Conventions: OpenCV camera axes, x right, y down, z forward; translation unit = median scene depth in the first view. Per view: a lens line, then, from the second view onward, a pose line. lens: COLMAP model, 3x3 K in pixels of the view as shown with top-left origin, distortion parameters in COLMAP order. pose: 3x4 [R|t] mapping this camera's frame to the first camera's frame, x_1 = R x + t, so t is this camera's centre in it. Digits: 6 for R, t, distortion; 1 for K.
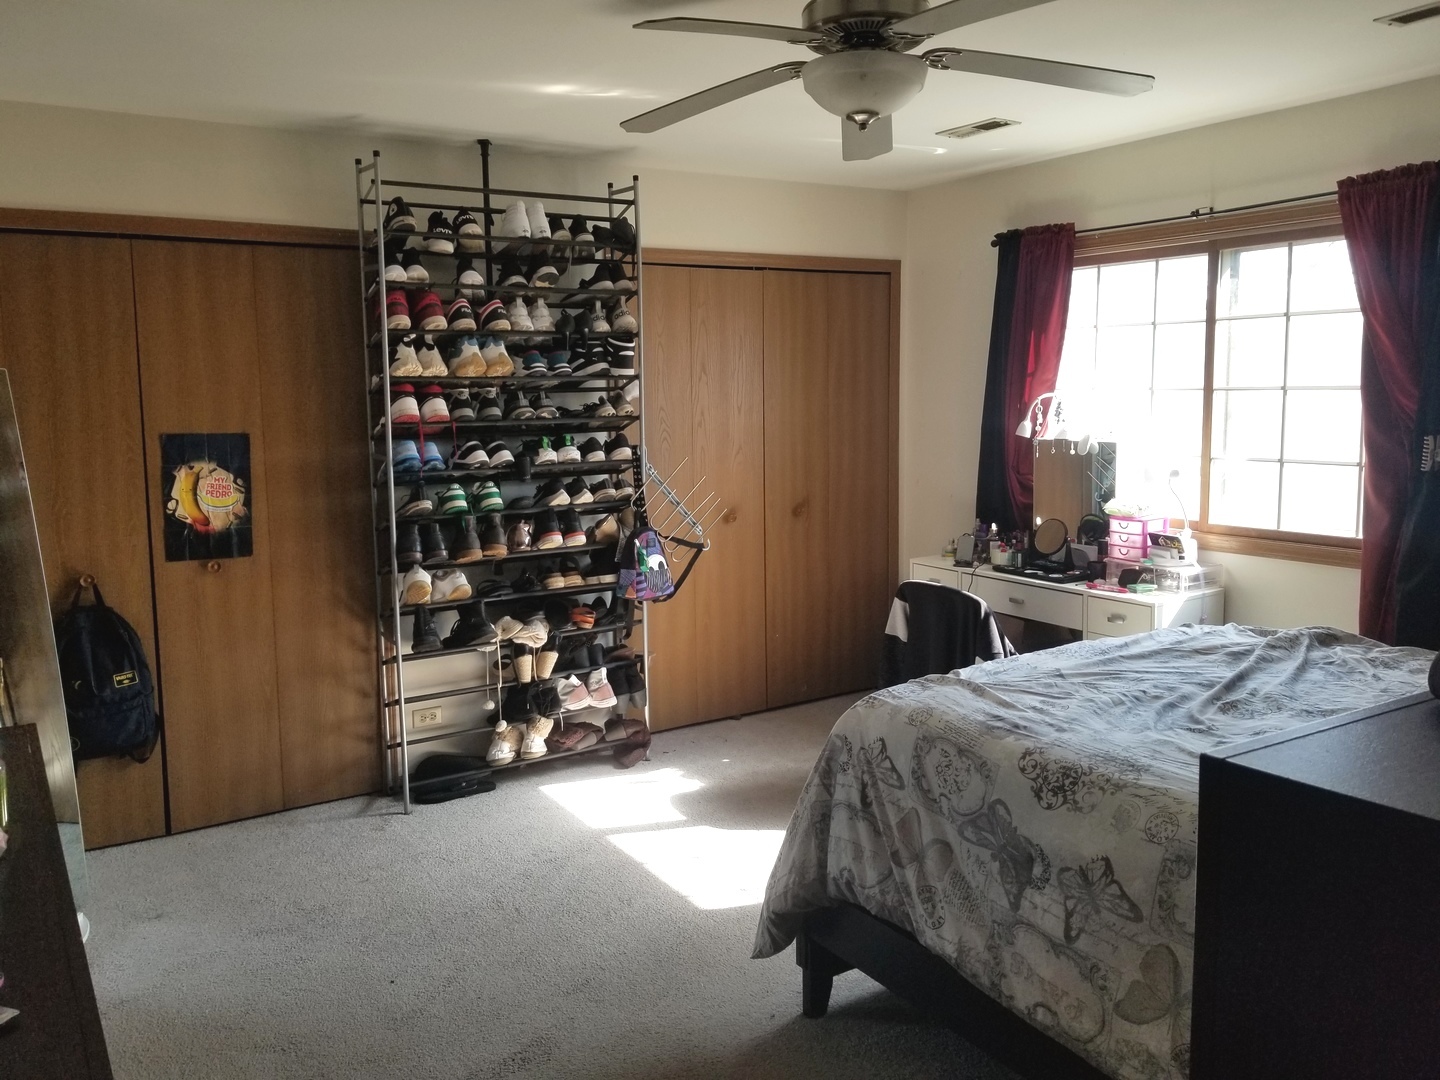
lens RADIAL K [[1192.6, 0, 716.2], [0, 1192.6, 506.8], [0, 0, 1]] dist [0.060471, -0.002667]
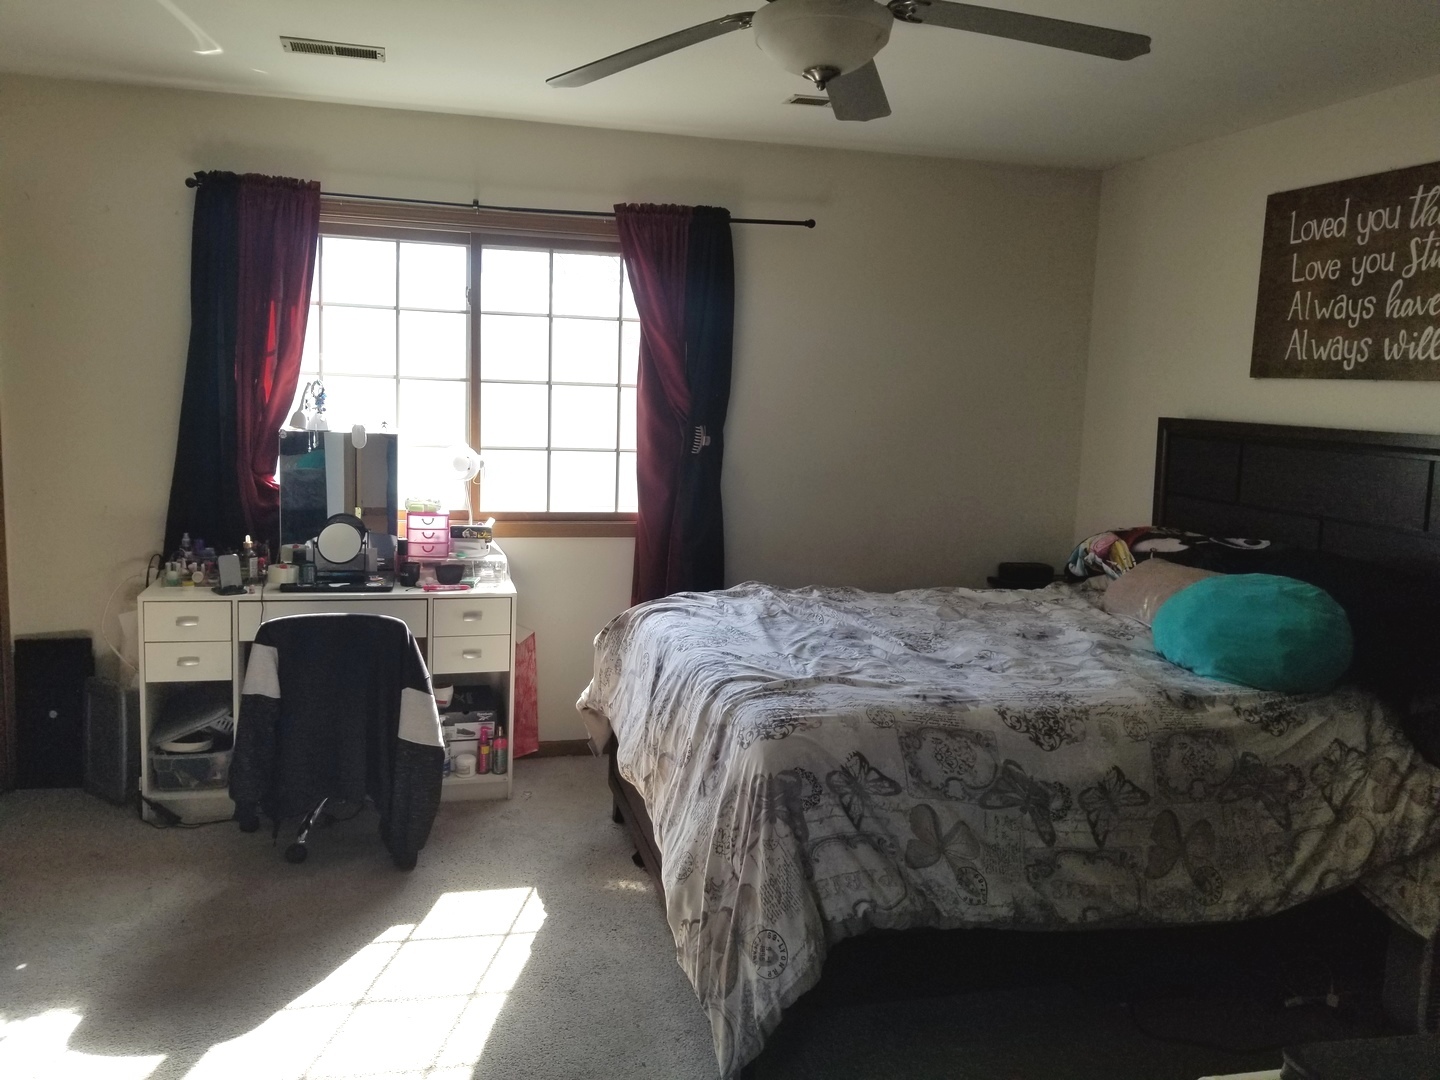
lens RADIAL K [[1118.7, 0, 720.0], [0, 1118.7, 540.0], [0, 0, 1]] dist [0.046275, -0.002167]
pose [[0.311732, -0.109103, 0.943885, -0.500063], [0.064934, 0.993510, 0.093394, -0.044046], [-0.947949, 0.032176, 0.316793, 0.575143]]
